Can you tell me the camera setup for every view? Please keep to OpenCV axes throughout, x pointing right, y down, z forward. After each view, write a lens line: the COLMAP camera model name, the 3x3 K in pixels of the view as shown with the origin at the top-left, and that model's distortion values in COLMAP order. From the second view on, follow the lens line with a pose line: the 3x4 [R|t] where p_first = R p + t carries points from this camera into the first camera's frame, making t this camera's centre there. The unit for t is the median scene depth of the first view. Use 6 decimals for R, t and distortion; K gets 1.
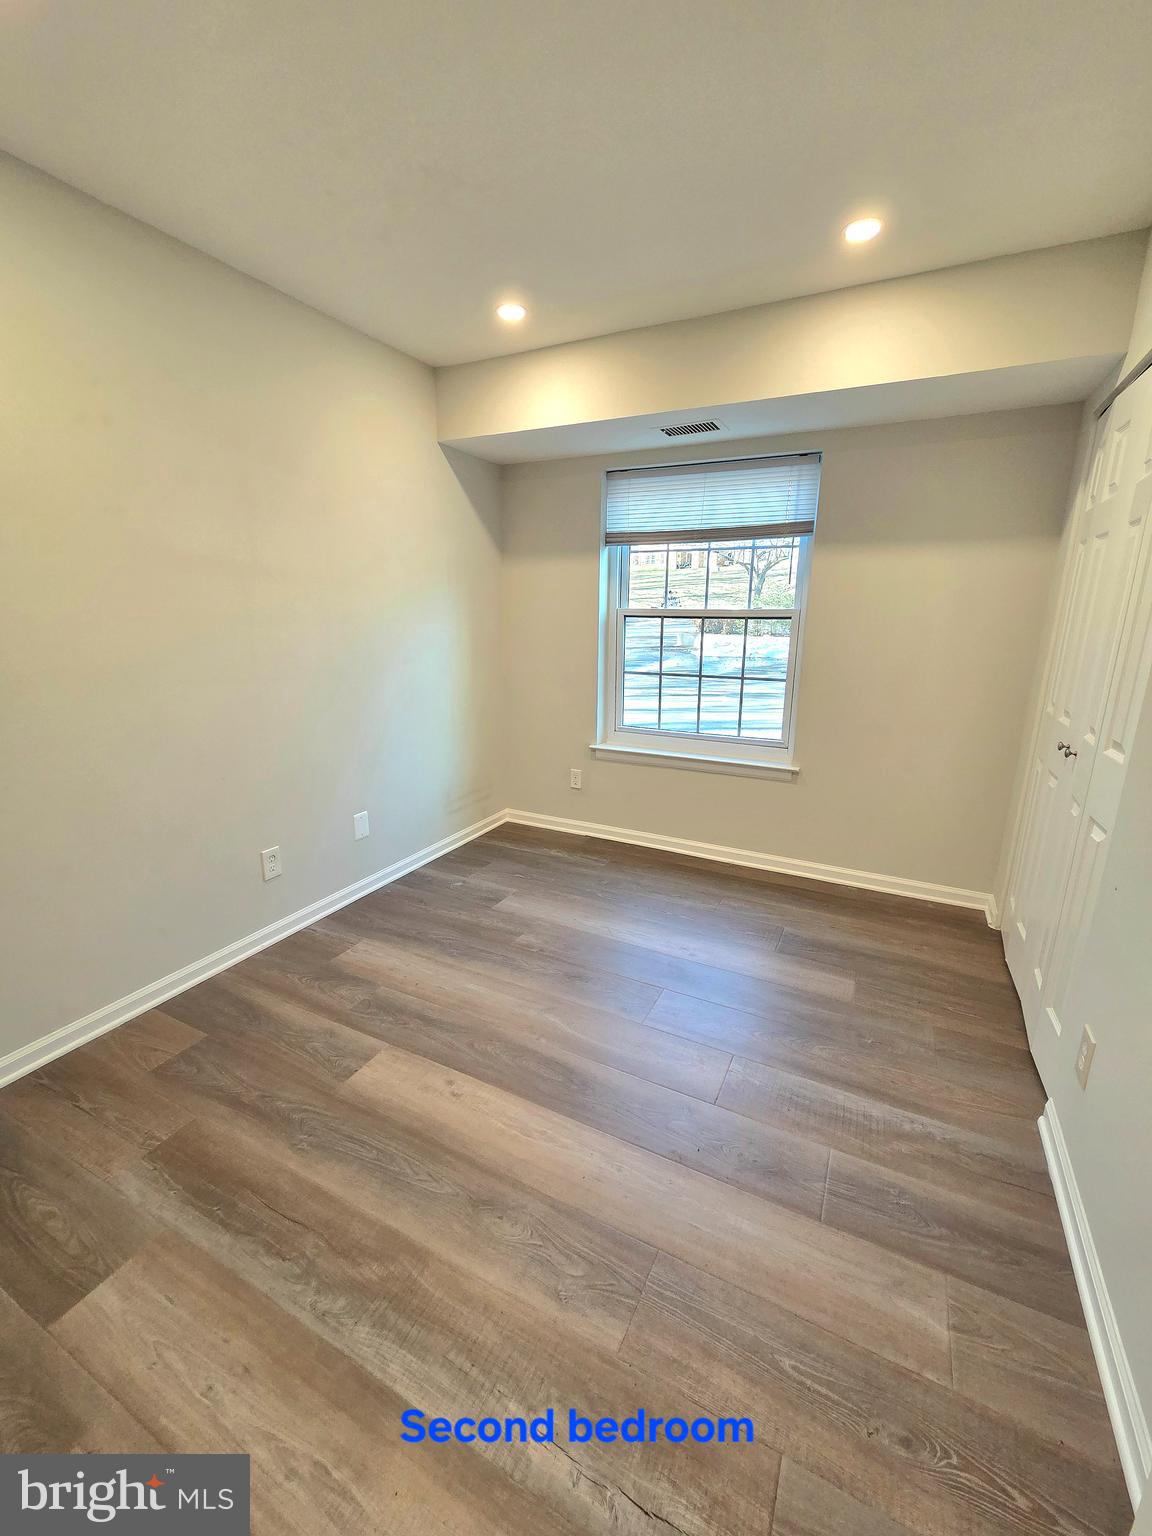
lens RADIAL K [[630.7, 0, 576.0], [0, 630.7, 768.0], [0, 0, 1]] dist [-0.000496, -0.000197]
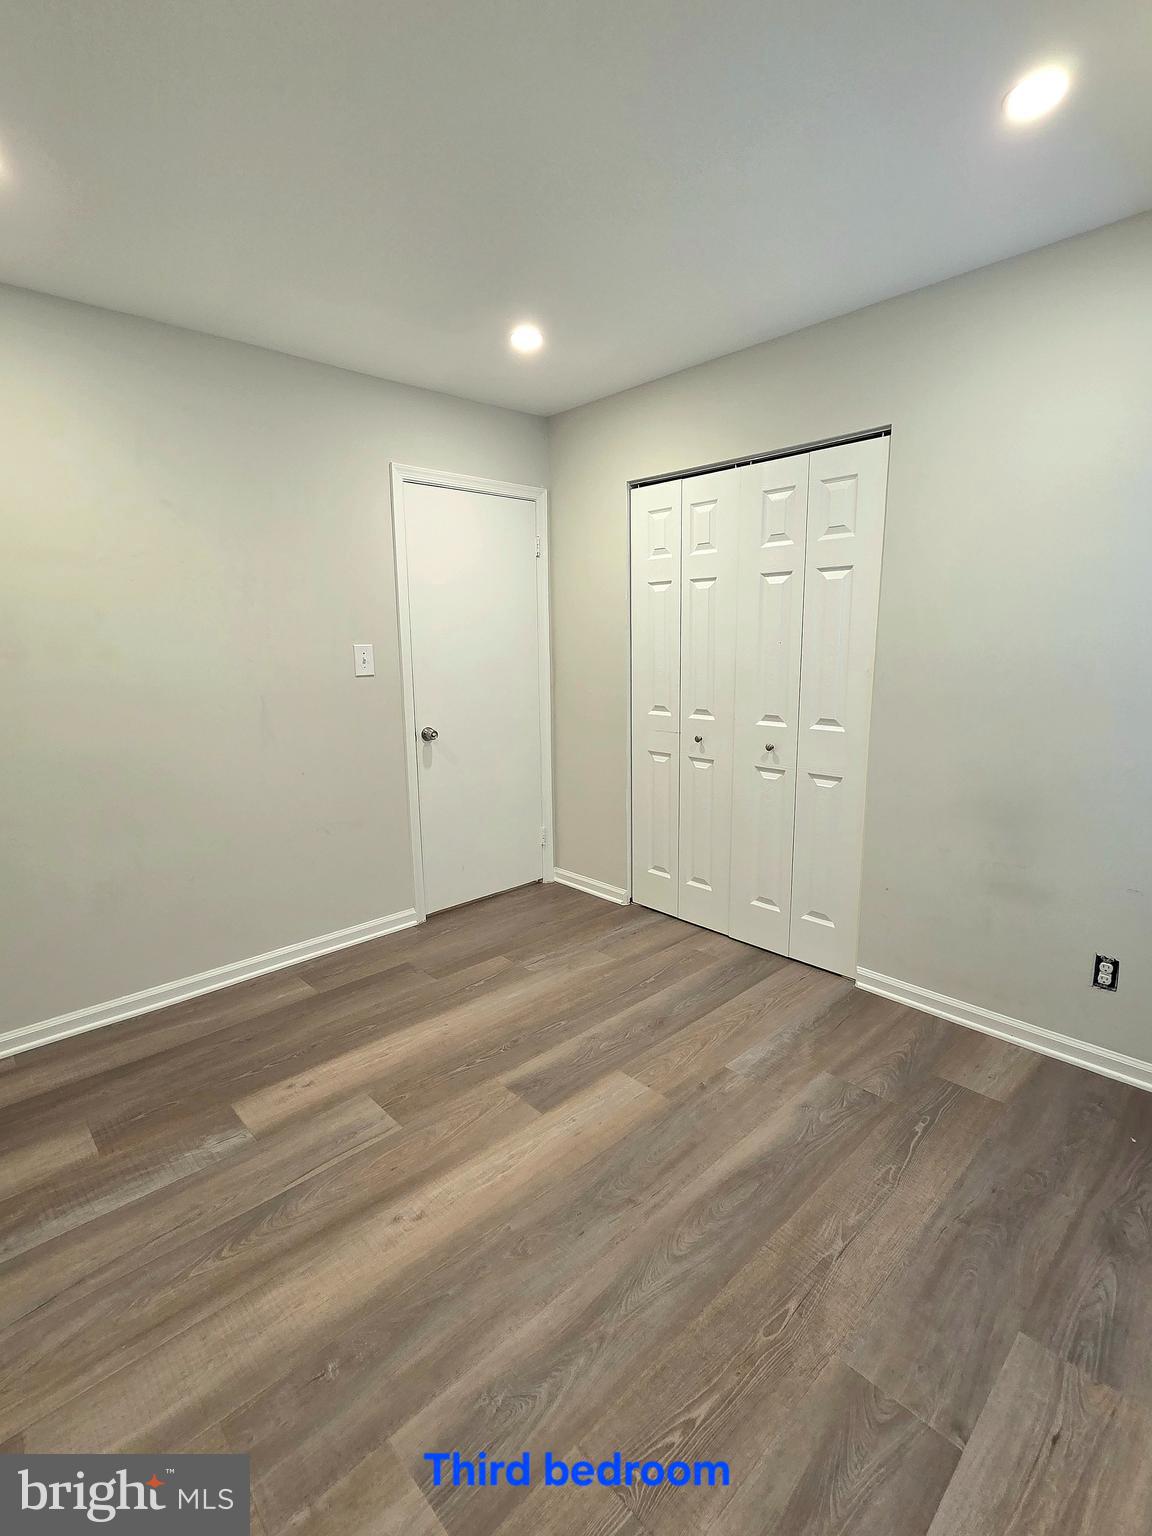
lens RADIAL K [[731.6, 0, 576.0], [0, 731.6, 768.0], [0, 0, 1]] dist [-0.000331, 0.000724]
pose [[0.323912, -0.196715, 0.925410, -0.920550], [0.210413, 0.968626, 0.132253, -0.157209], [-0.922392, 0.151880, 0.355141, 0.364875]]
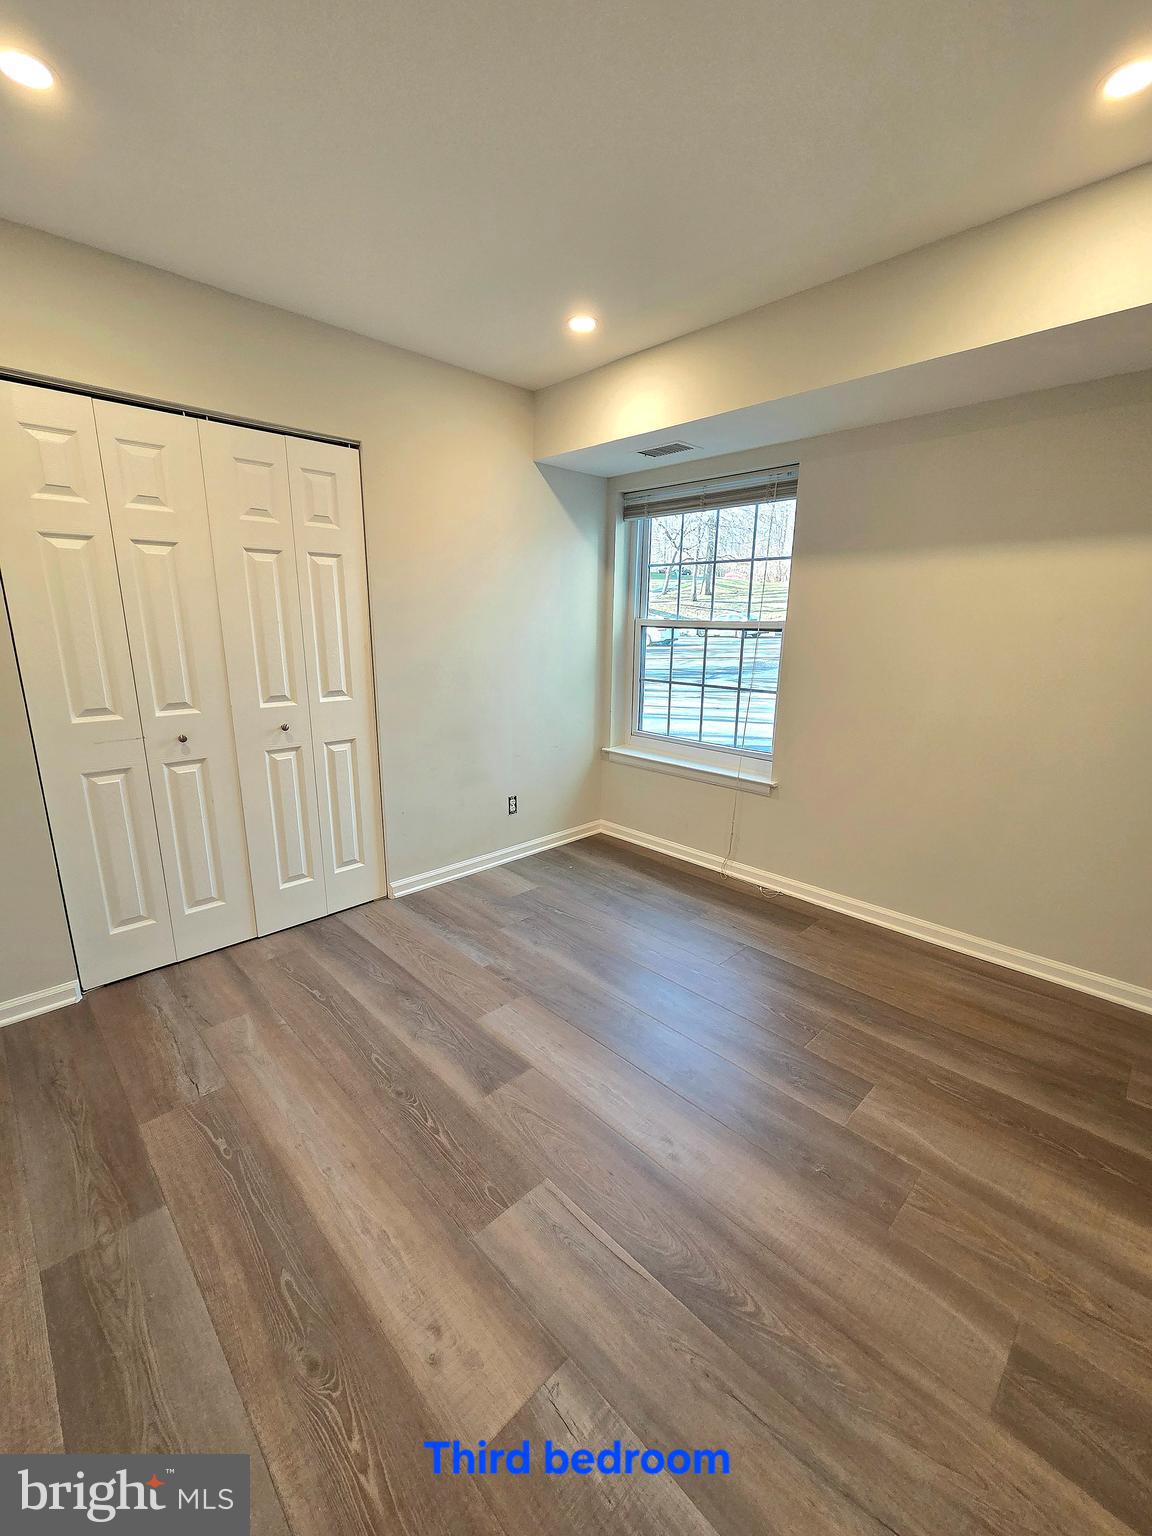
lens RADIAL K [[630.7, 0, 576.0], [0, 630.7, 768.0], [0, 0, 1]] dist [-0.000496, -0.000197]
pose [[-0.952038, -0.099355, 0.289399, -0.410332], [0.032984, 0.906977, 0.419887, -0.342604], [-0.304196, 0.409294, -0.860200, 1.372278]]
